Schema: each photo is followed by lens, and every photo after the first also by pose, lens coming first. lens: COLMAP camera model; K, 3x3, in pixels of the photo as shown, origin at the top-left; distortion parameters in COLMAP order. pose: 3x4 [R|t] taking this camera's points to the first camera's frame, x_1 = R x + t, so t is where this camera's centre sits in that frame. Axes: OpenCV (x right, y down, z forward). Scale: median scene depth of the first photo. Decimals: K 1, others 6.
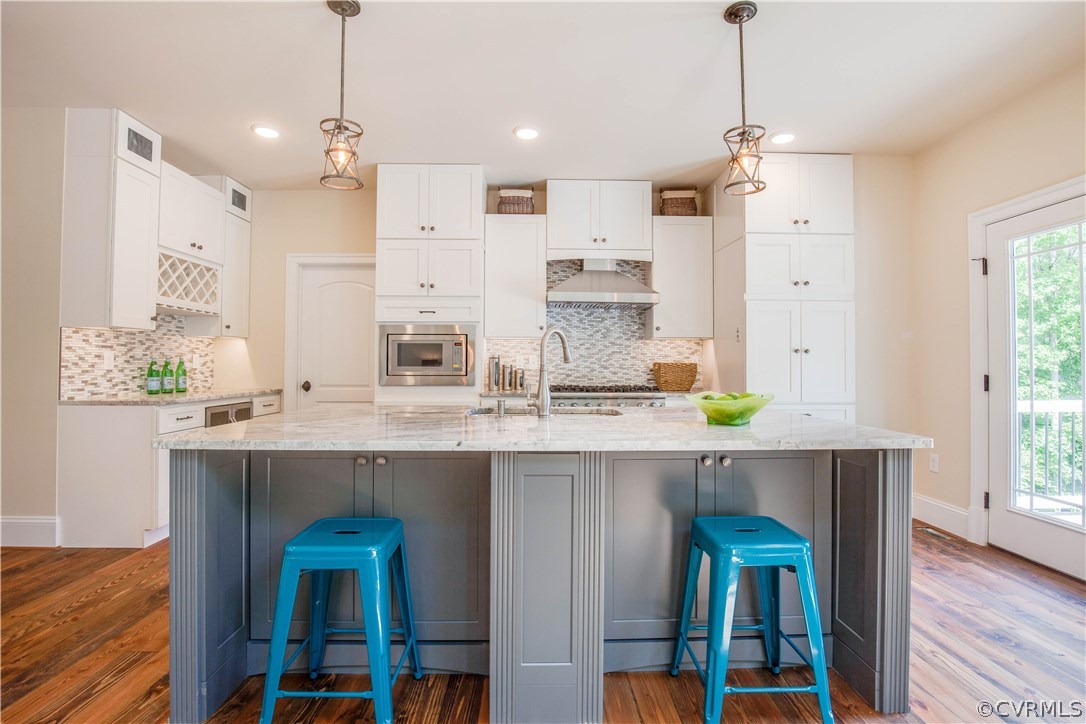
lens RADIAL K [[503.6, 0, 543.0], [0, 503.6, 362.0], [0, 0, 1]] dist [-0.021180, 0.000025]
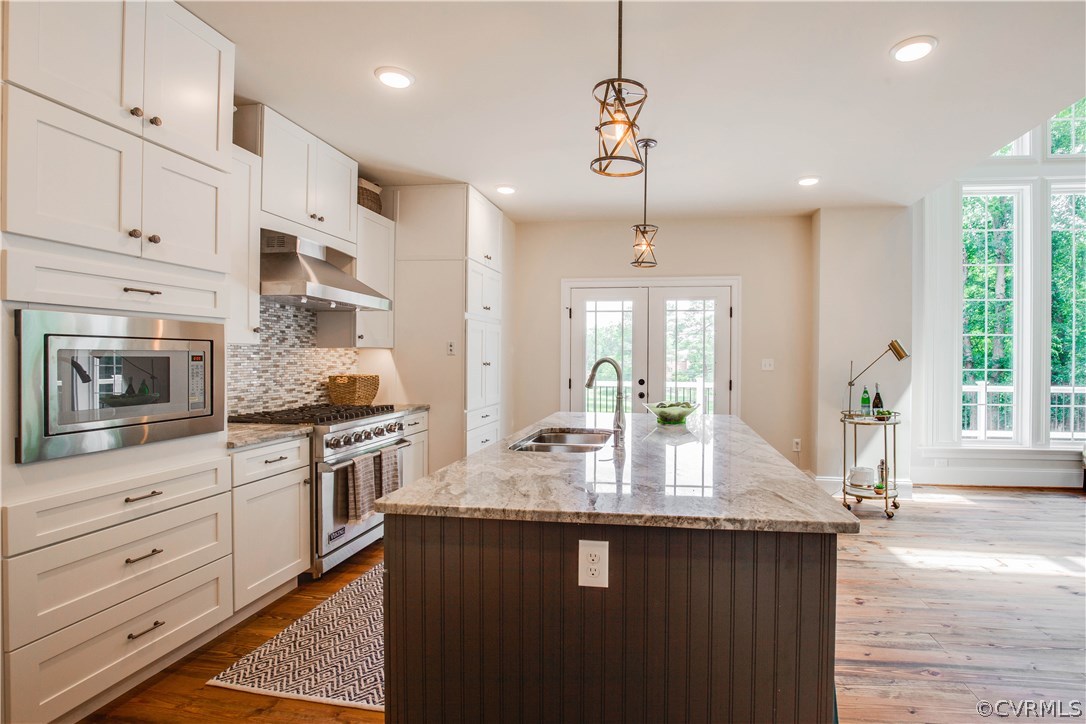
lens RADIAL K [[535.1, 0, 595.9], [0, 535.1, 360.2], [0, 0, 1]] dist [0.000830, 0.000128]
pose [[0.159160, -0.008674, 0.987215, -0.681859], [-0.011983, 0.999871, 0.010718, -0.045788], [-0.987180, -0.013536, 0.159036, 0.505744]]
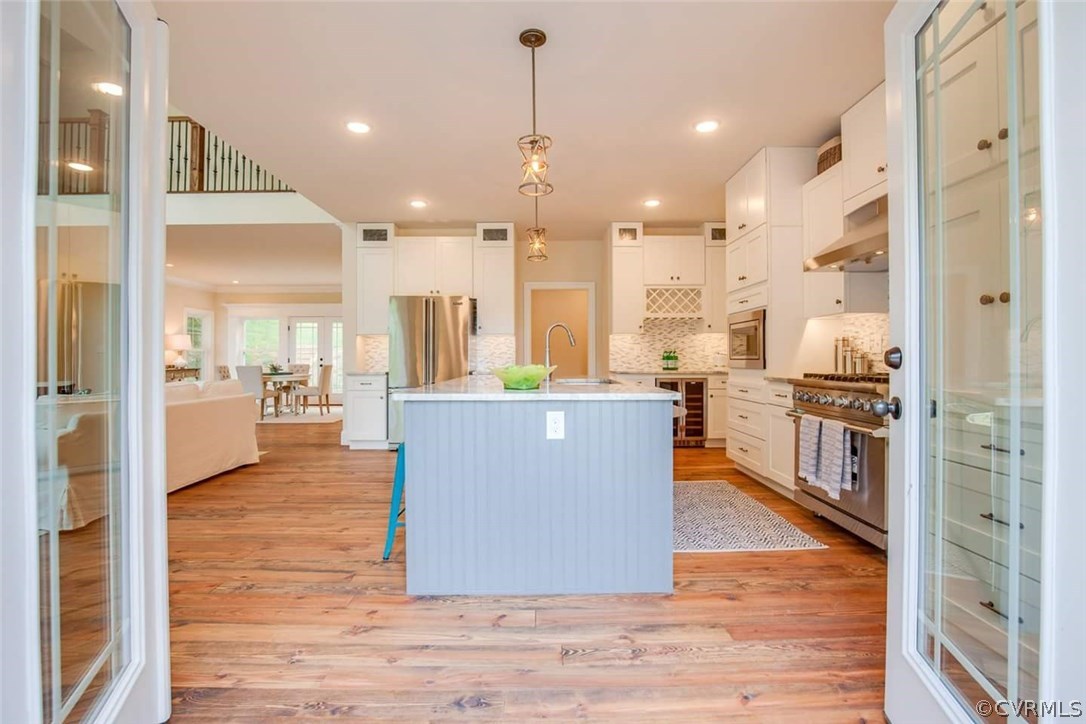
lens RADIAL K [[503.6, 0, 543.0], [0, 503.6, 362.0], [0, 0, 1]] dist [-0.021180, 0.000025]
pose [[-0.015945, 0.004565, -0.999862, 0.896498], [0.007572, 0.999961, 0.004444, 0.024448], [0.999844, -0.007500, -0.015979, 0.591853]]
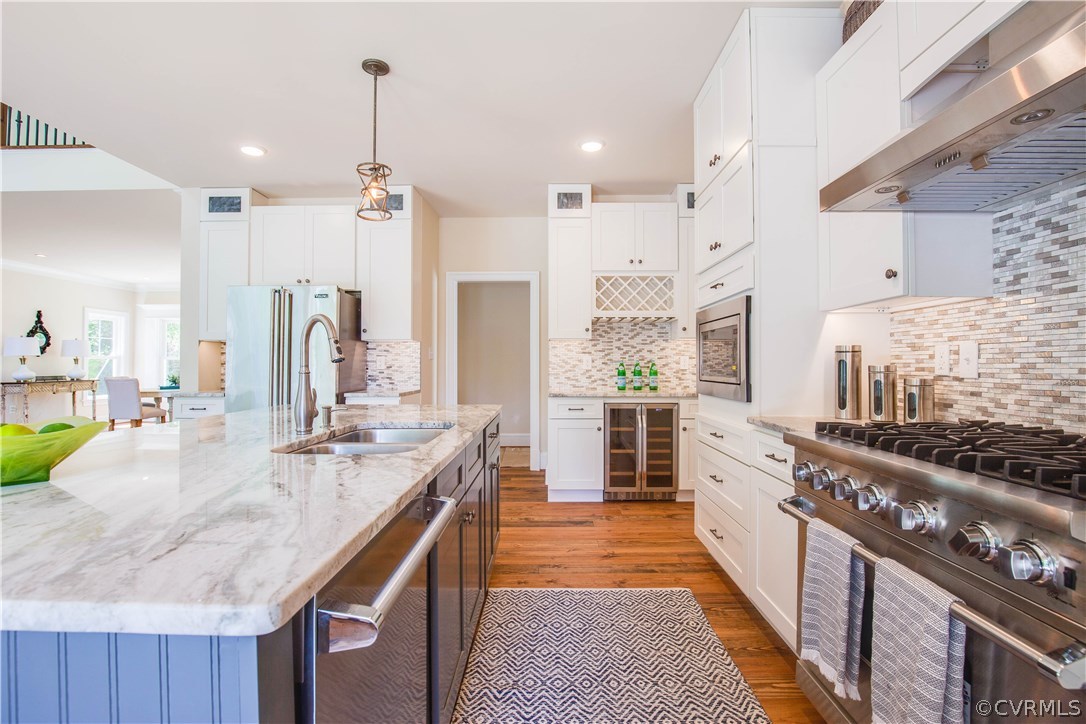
lens RADIAL K [[503.6, 0, 543.0], [0, 503.6, 362.0], [0, 0, 1]] dist [-0.021180, 0.000025]
pose [[-0.037791, -0.007990, -0.999254, 0.444693], [0.004739, 0.999955, -0.008175, 0.004592], [0.999274, -0.005044, -0.037752, 0.816073]]
